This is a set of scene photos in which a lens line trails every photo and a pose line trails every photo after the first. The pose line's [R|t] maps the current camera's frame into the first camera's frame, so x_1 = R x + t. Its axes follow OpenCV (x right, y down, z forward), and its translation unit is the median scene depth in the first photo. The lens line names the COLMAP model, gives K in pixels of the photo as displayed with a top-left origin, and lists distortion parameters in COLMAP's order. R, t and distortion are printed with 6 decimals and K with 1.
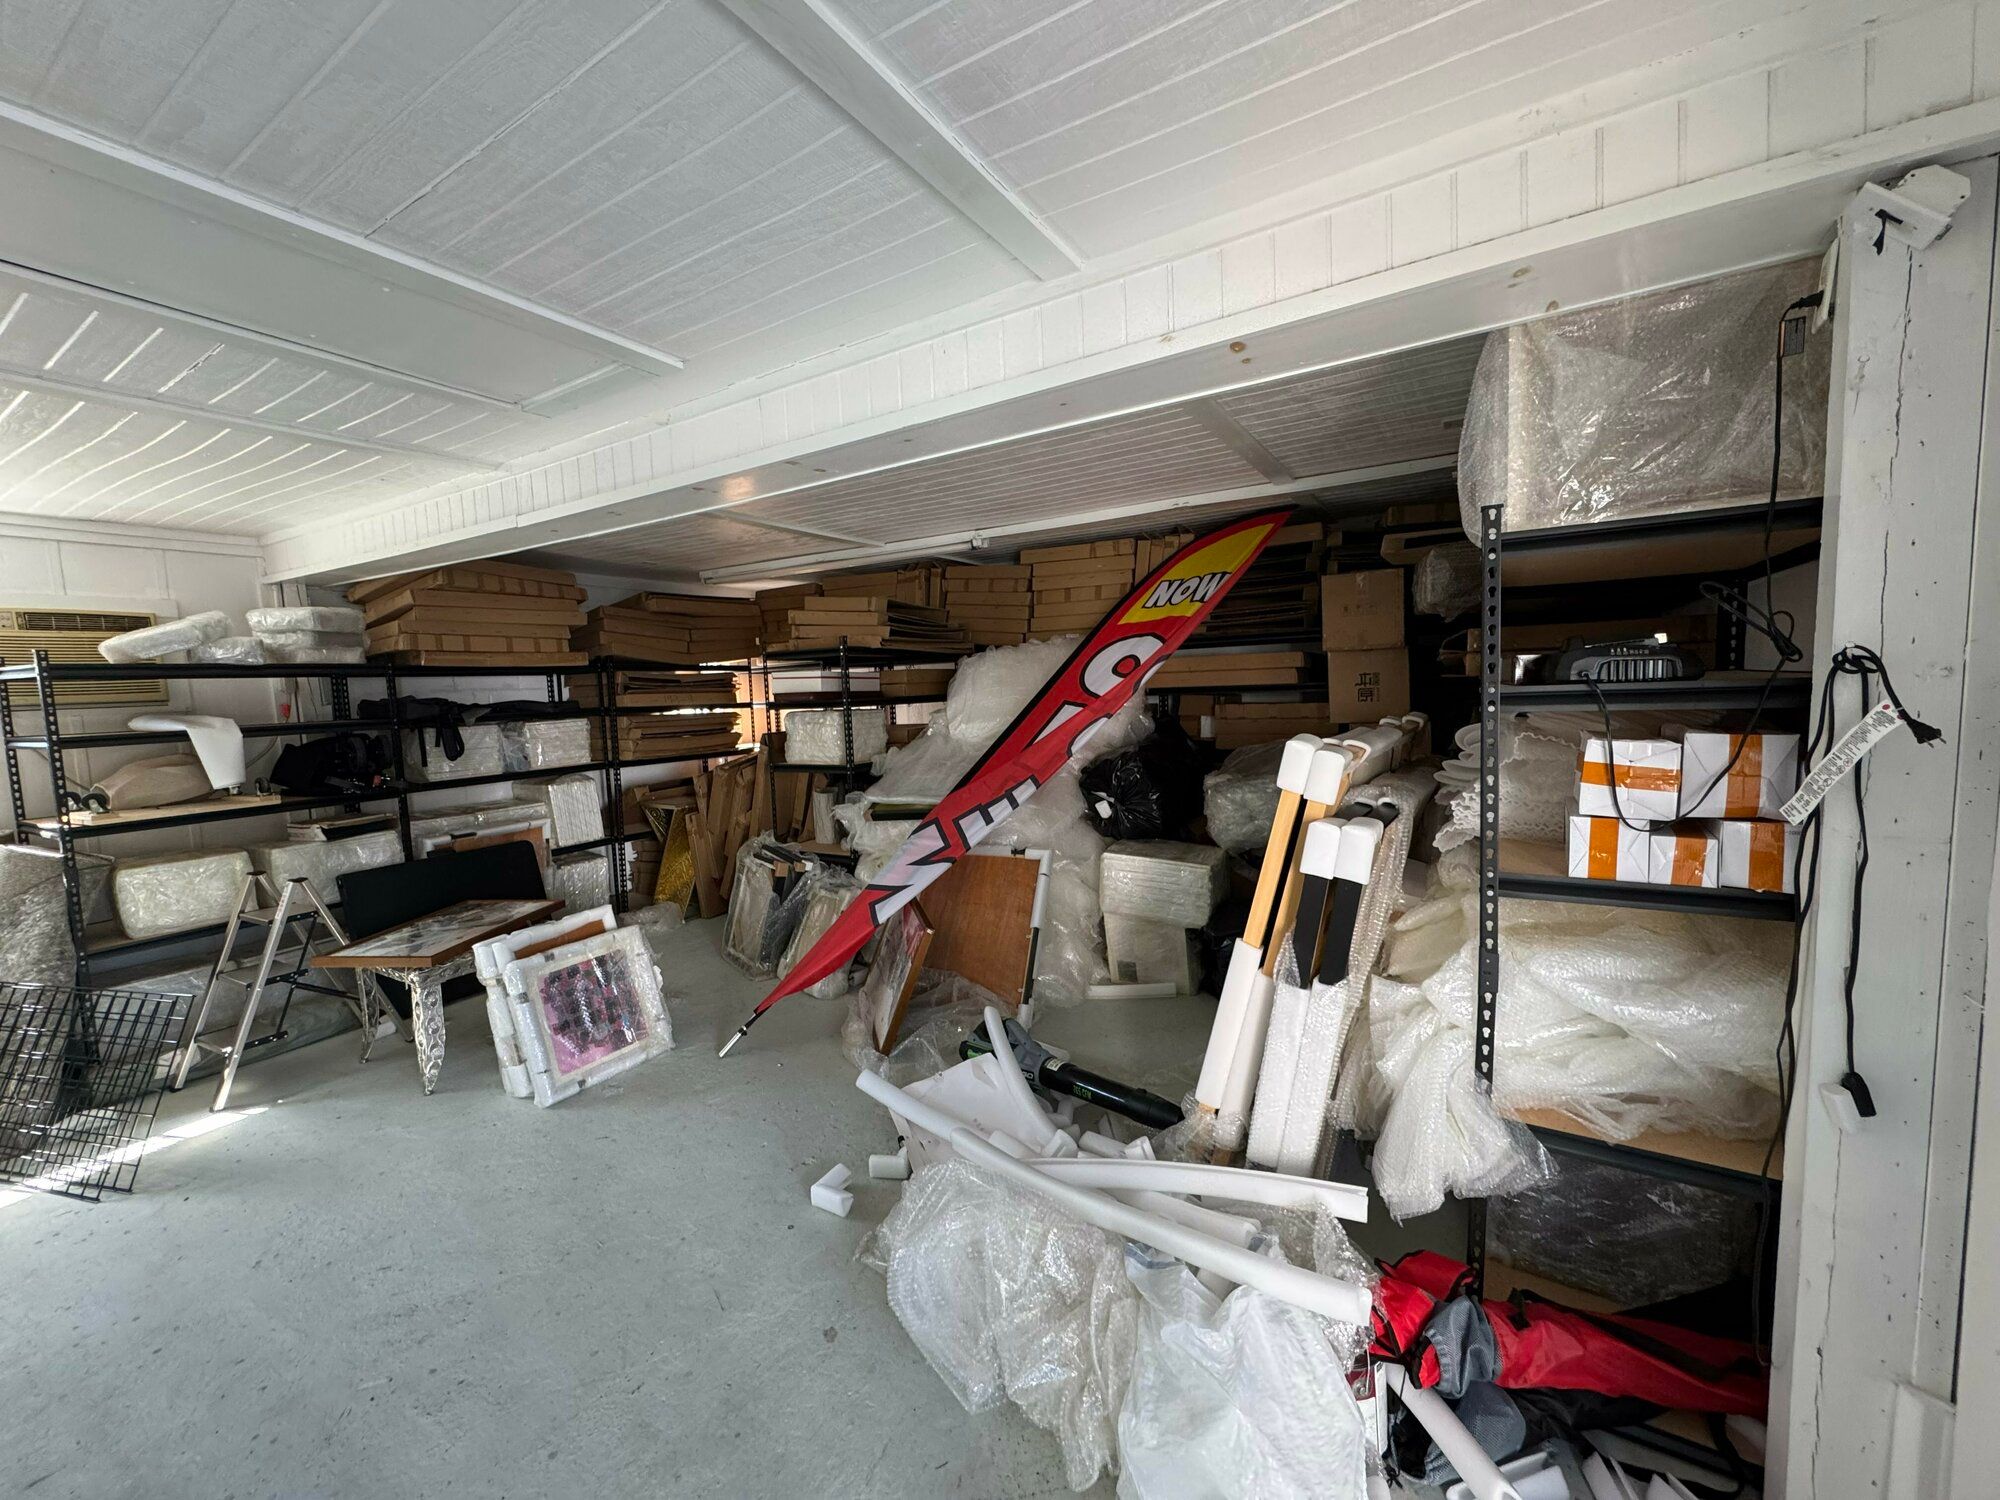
lens RADIAL K [[795.8, 0, 992.5], [0, 795.8, 745.7], [0, 0, 1]] dist [-0.005635, 0.001217]
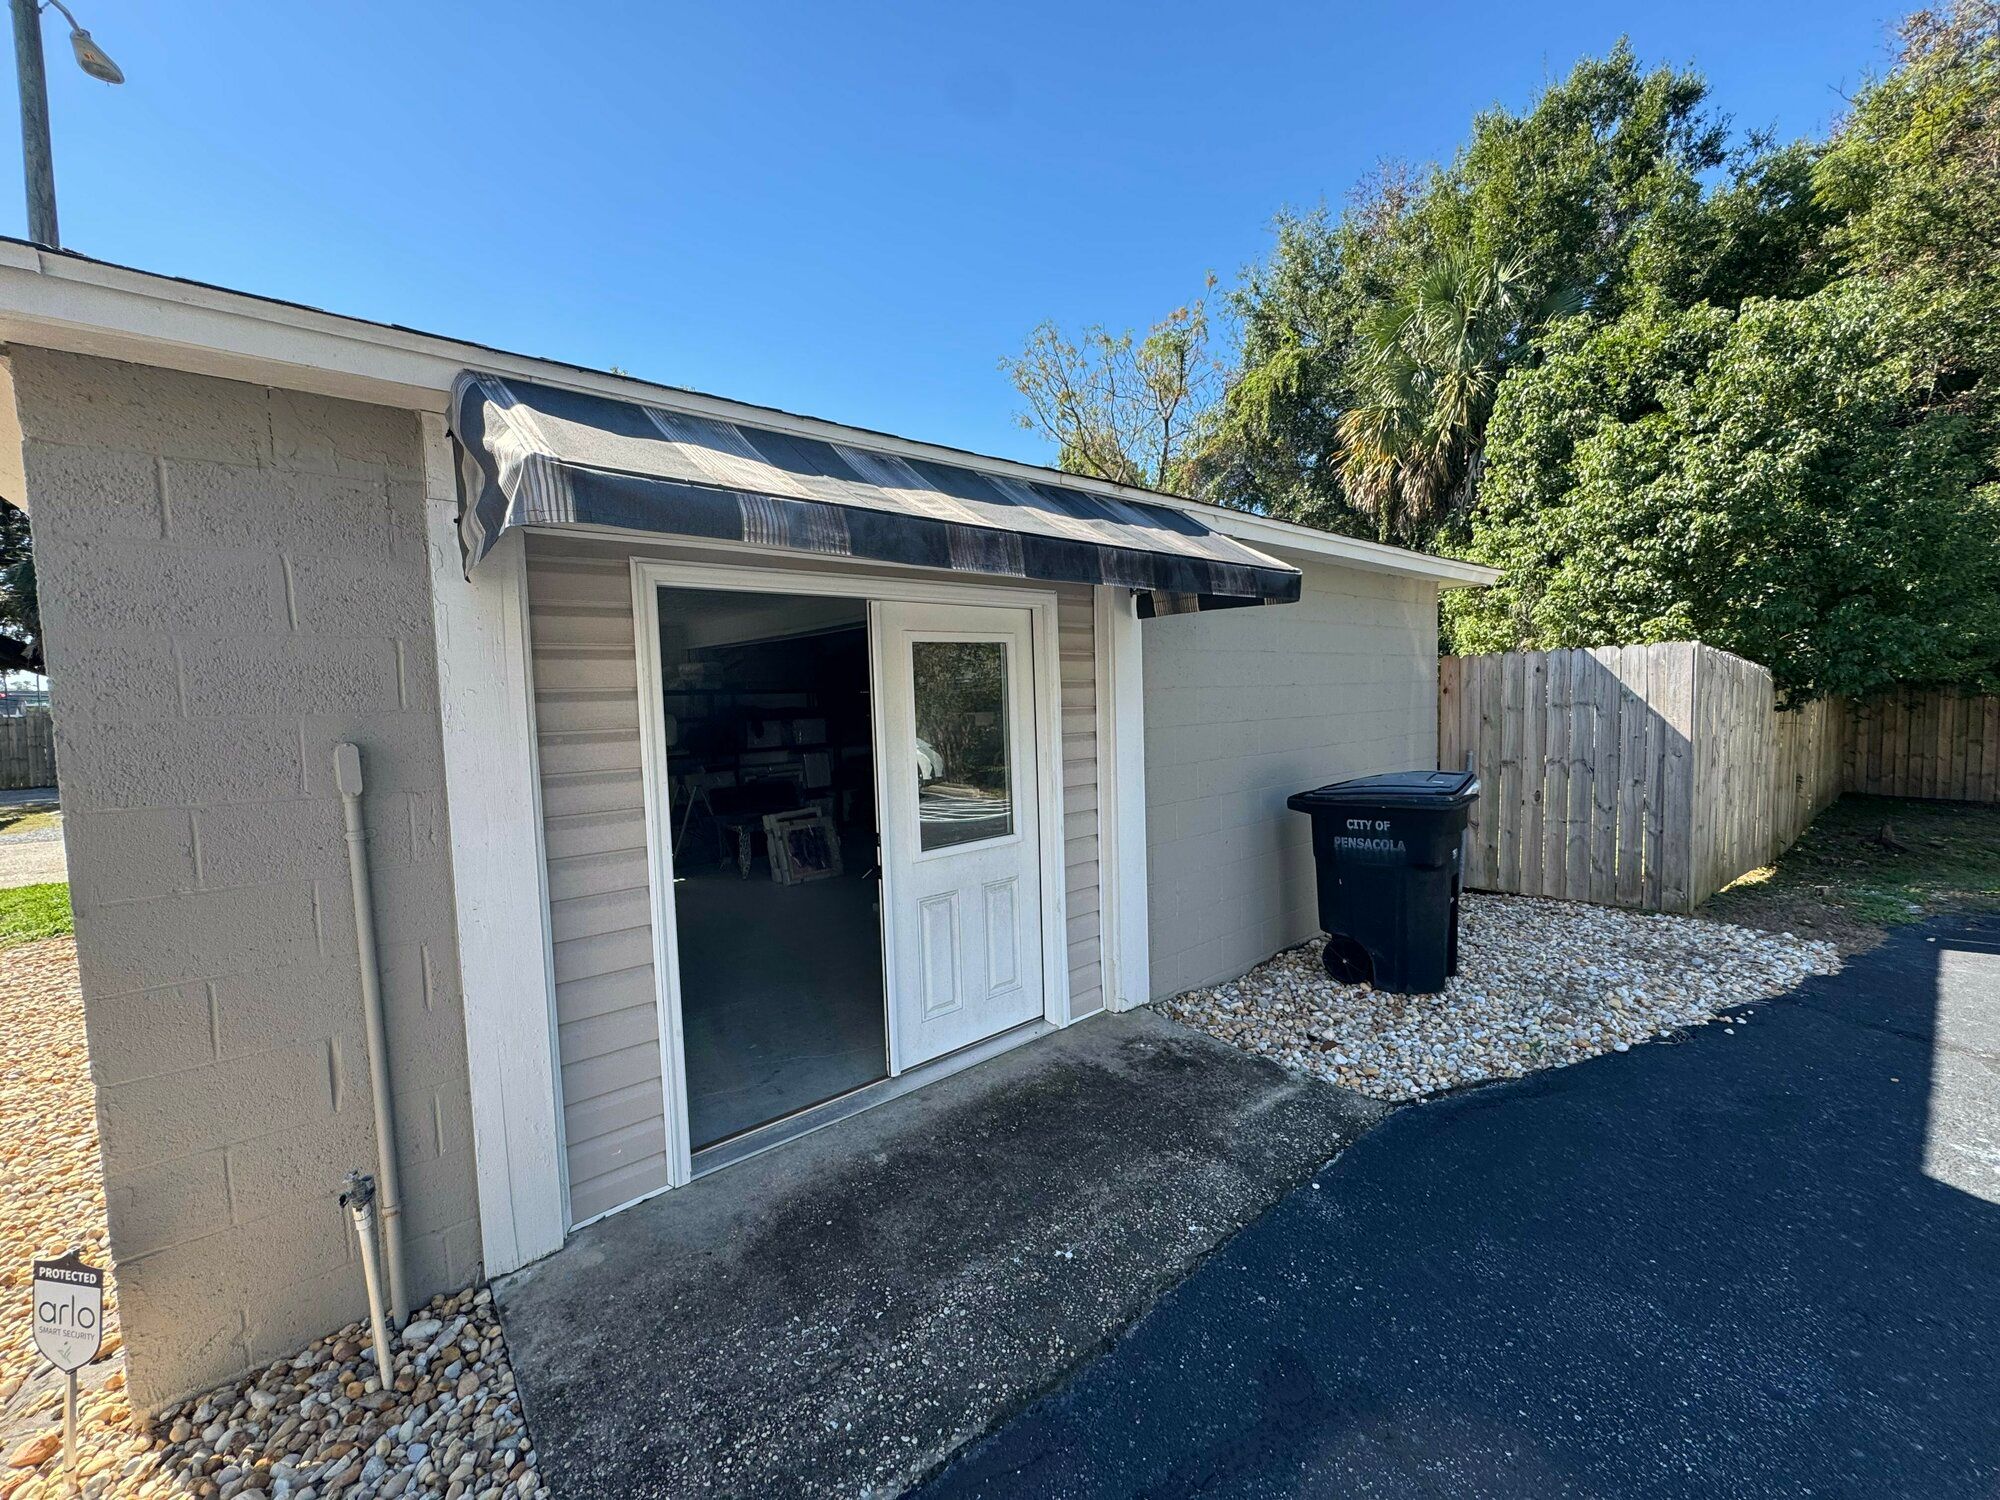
lens RADIAL K [[795.8, 0, 990.9], [0, 795.8, 748.1], [0, 0, 1]] dist [-0.005635, 0.001217]
pose [[0.949606, 0.031188, -0.311891, 0.535516], [-0.031600, 0.999494, 0.003733, 0.020422], [0.311849, 0.006311, 0.950111, -0.769117]]
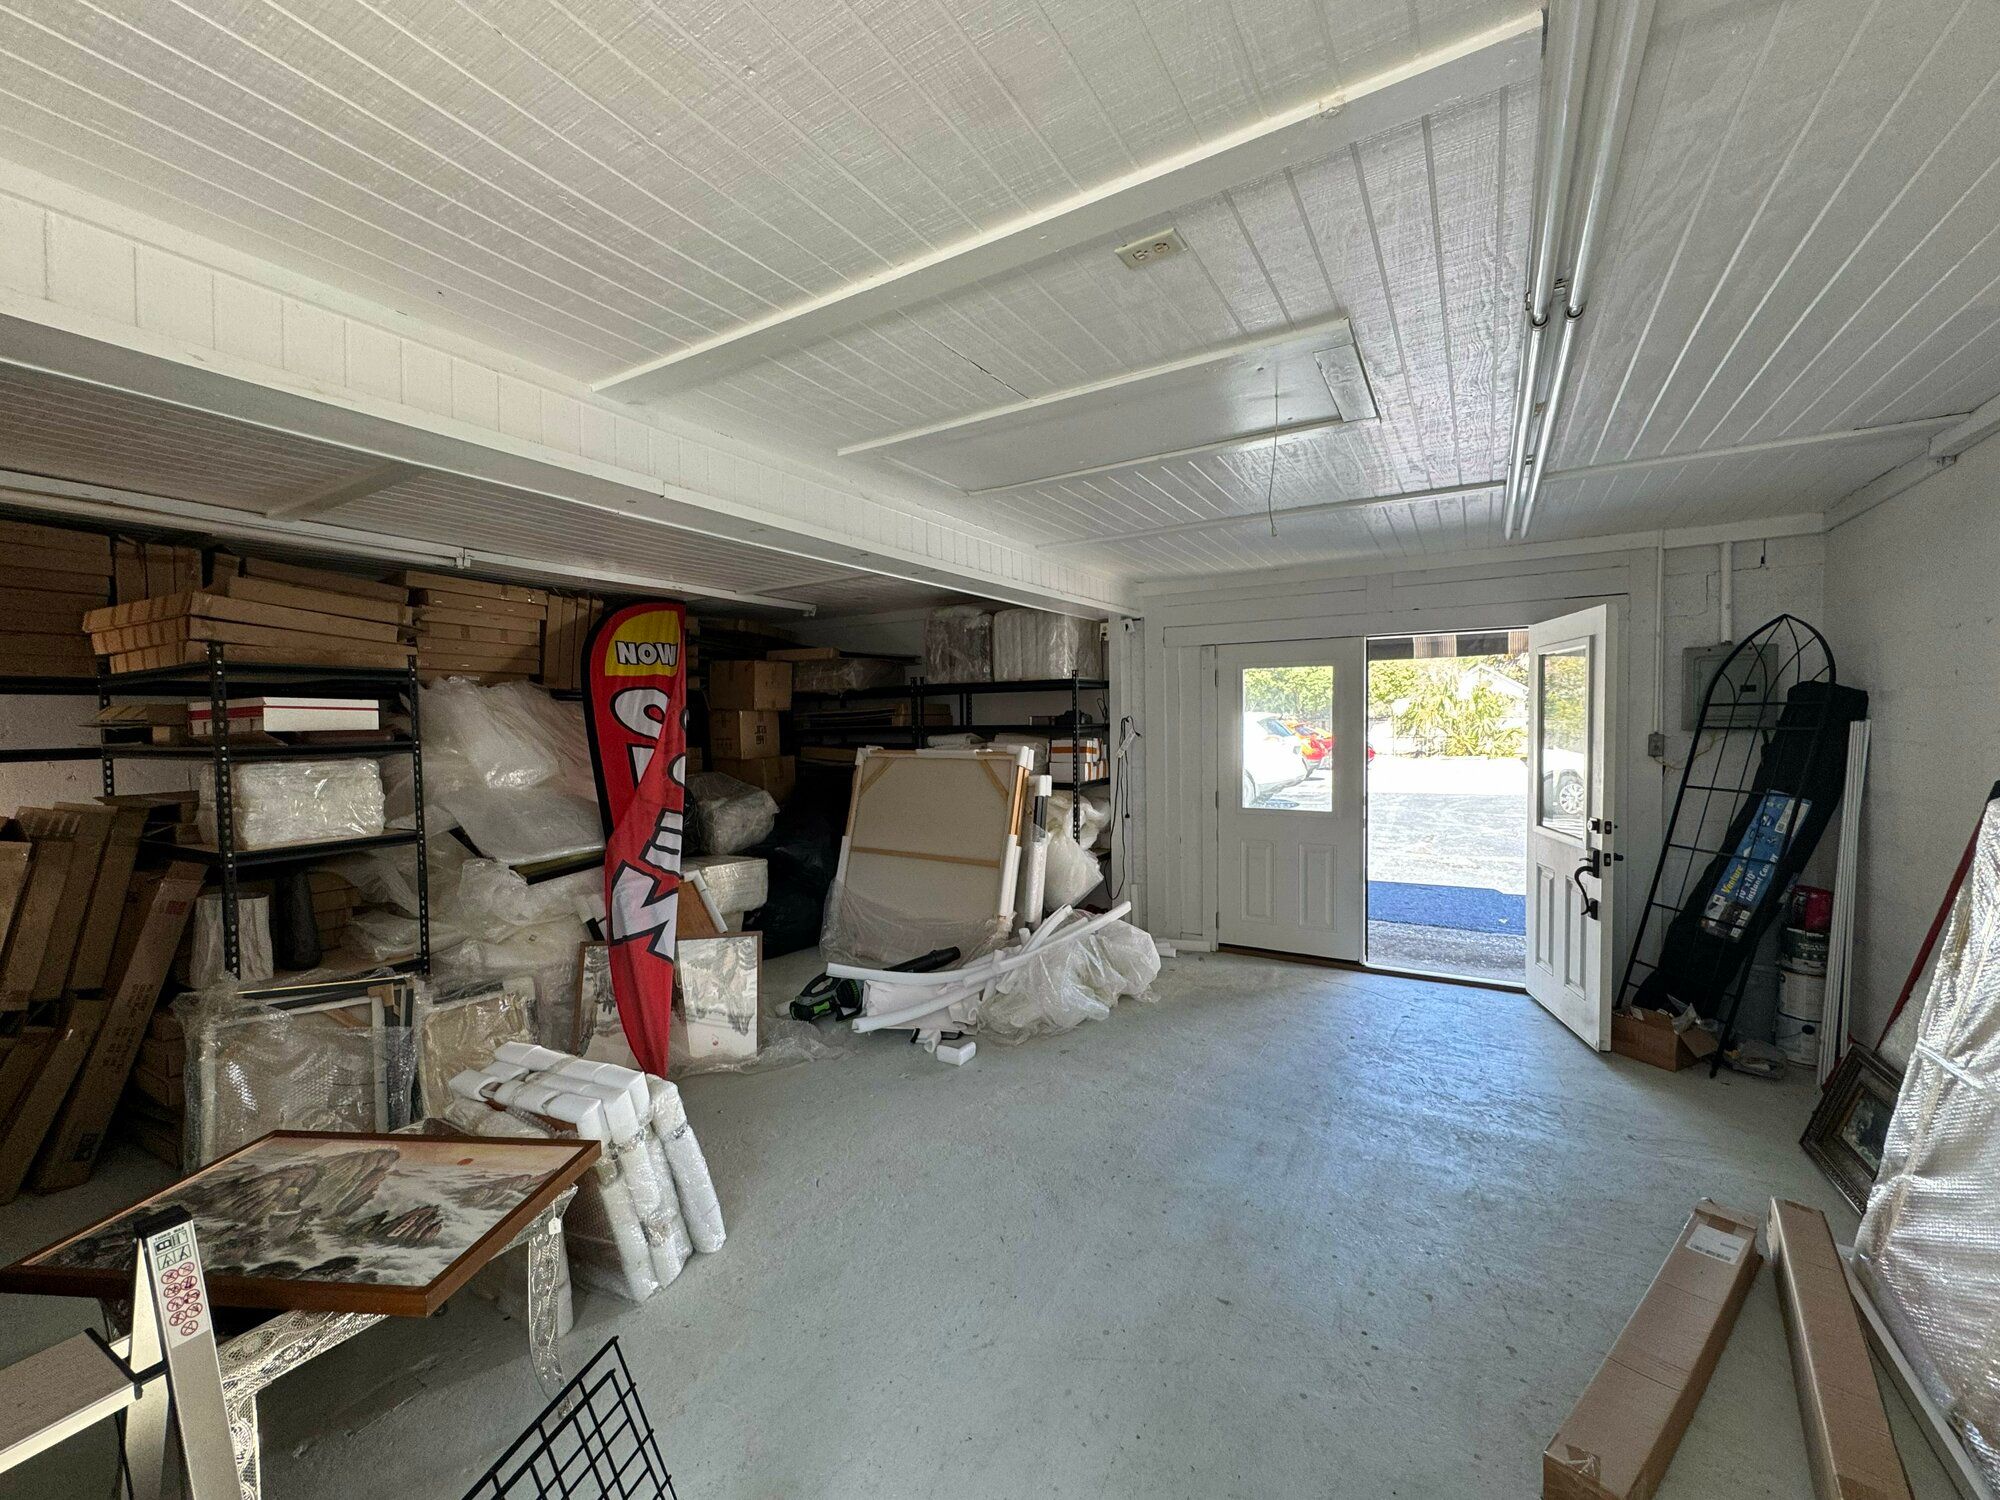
lens RADIAL K [[795.8, 0, 995.5], [0, 795.8, 745.4], [0, 0, 1]] dist [-0.005635, 0.001217]
pose [[-0.004572, 0.007577, 0.999961, -1.007234], [0.092796, 0.995660, -0.007120, 0.000352], [-0.995675, 0.092759, -0.005255, 0.518975]]
